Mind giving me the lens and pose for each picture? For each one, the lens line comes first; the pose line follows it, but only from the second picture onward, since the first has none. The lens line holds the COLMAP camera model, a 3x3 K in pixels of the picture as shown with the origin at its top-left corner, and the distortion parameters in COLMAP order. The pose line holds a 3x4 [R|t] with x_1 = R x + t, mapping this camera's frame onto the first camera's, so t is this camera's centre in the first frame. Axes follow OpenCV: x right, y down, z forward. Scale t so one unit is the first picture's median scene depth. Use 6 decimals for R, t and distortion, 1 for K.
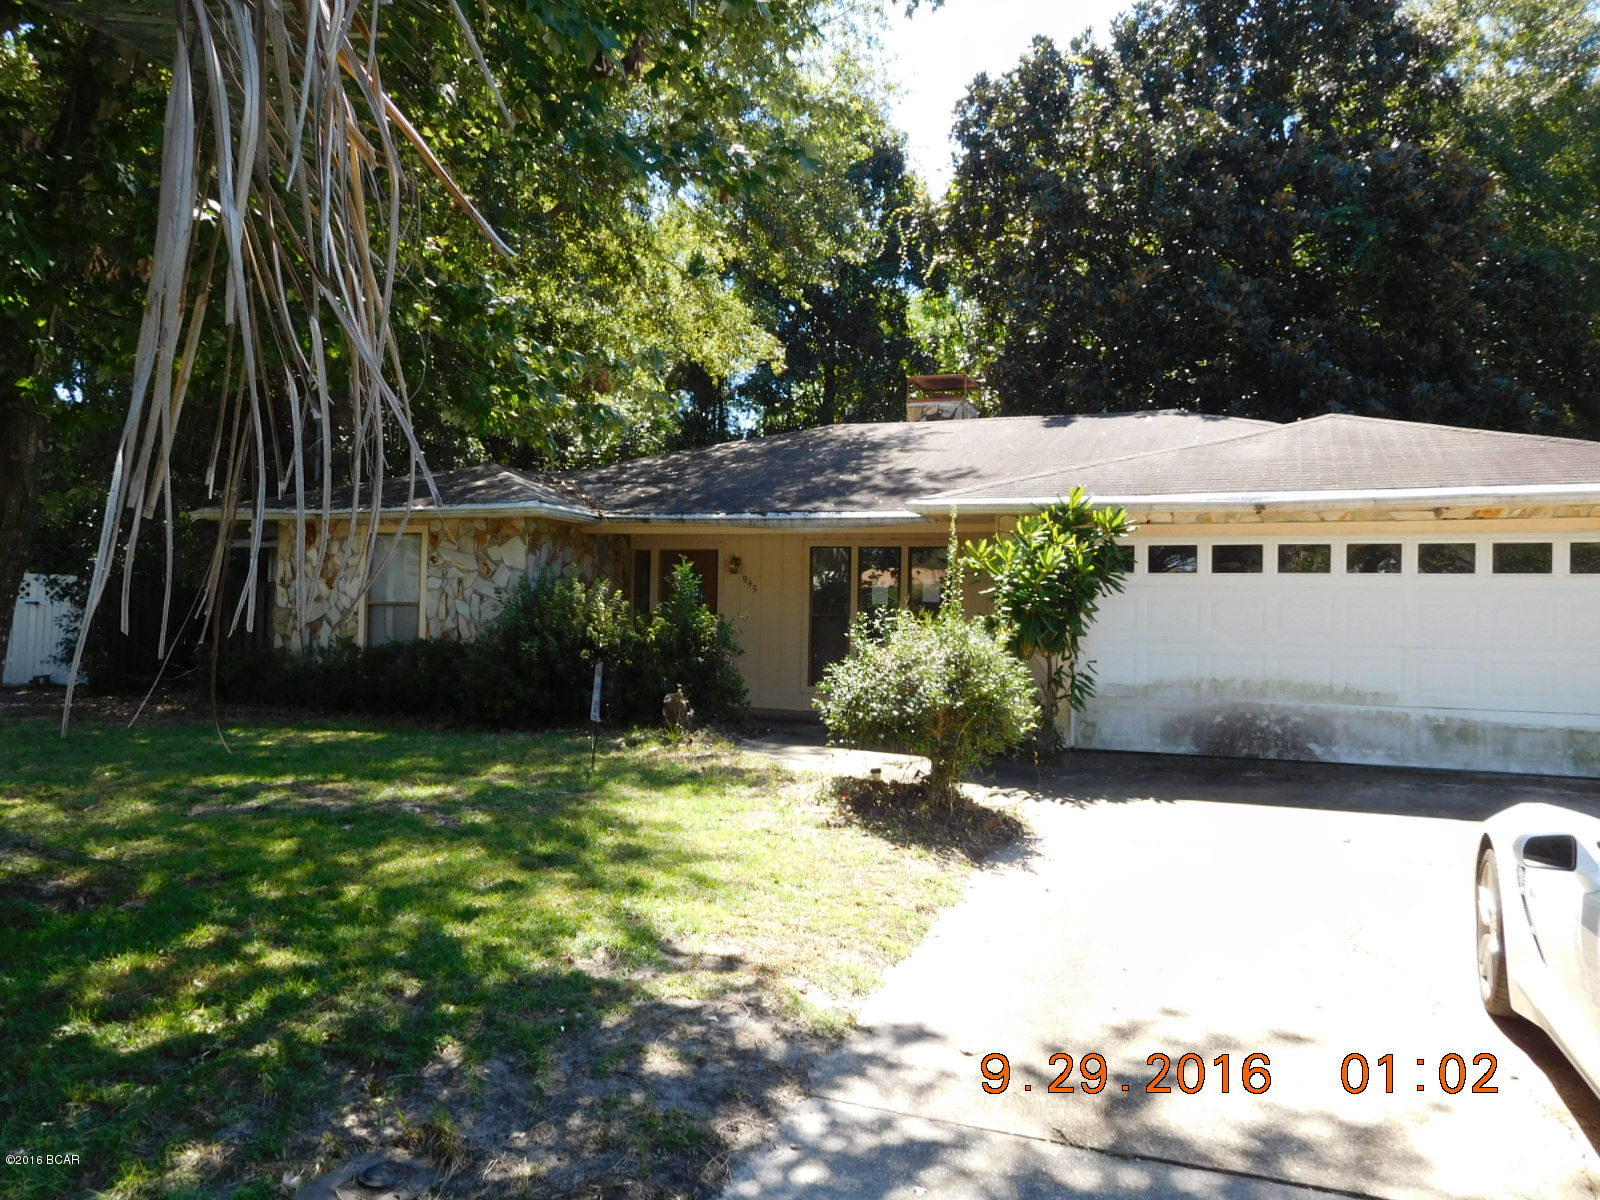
lens RADIAL K [[1187.4, 0, 811.9], [0, 1187.4, 623.8], [0, 0, 1]] dist [-0.018713, 0.010357]
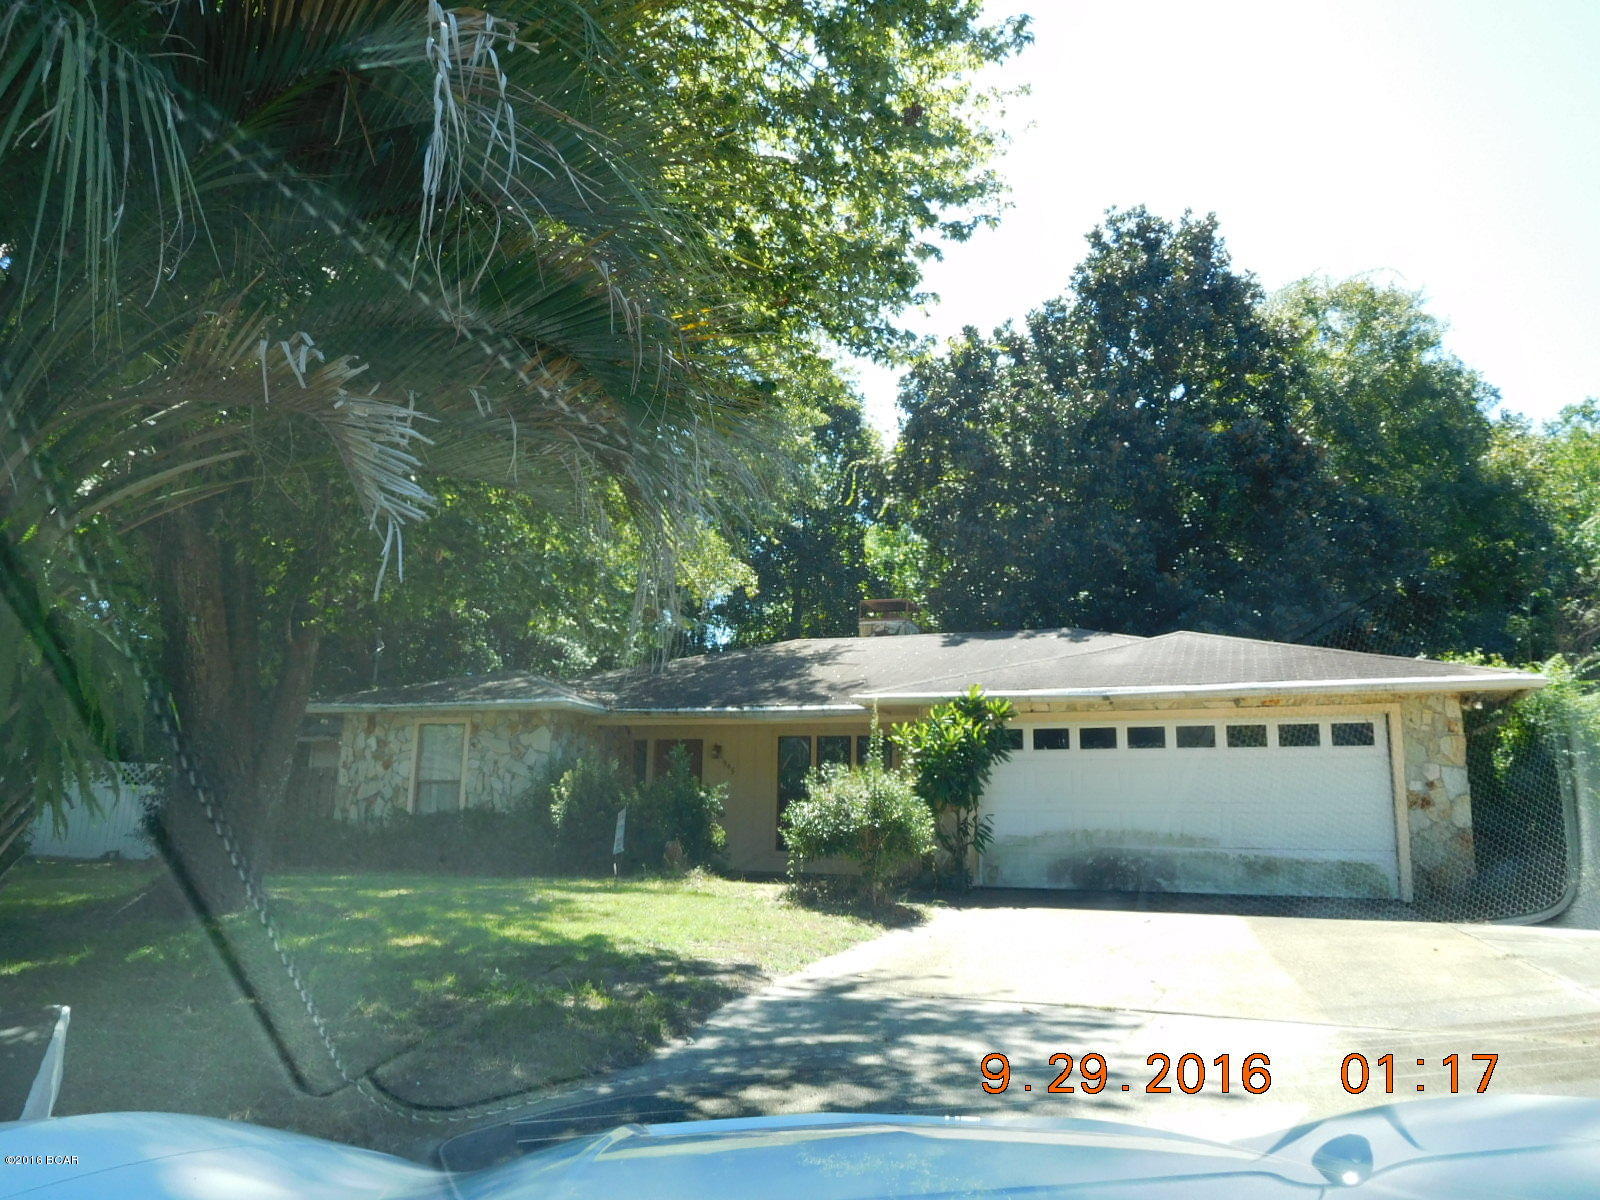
lens RADIAL K [[1187.4, 0, 800.2], [0, 1187.4, 600.5], [0, 0, 1]] dist [-0.018713, 0.010357]
pose [[0.999875, 0.003306, 0.015439, 0.002173], [-0.000162, 0.979921, -0.199386, 0.043353], [-0.015788, 0.199358, 0.979799, -0.243018]]
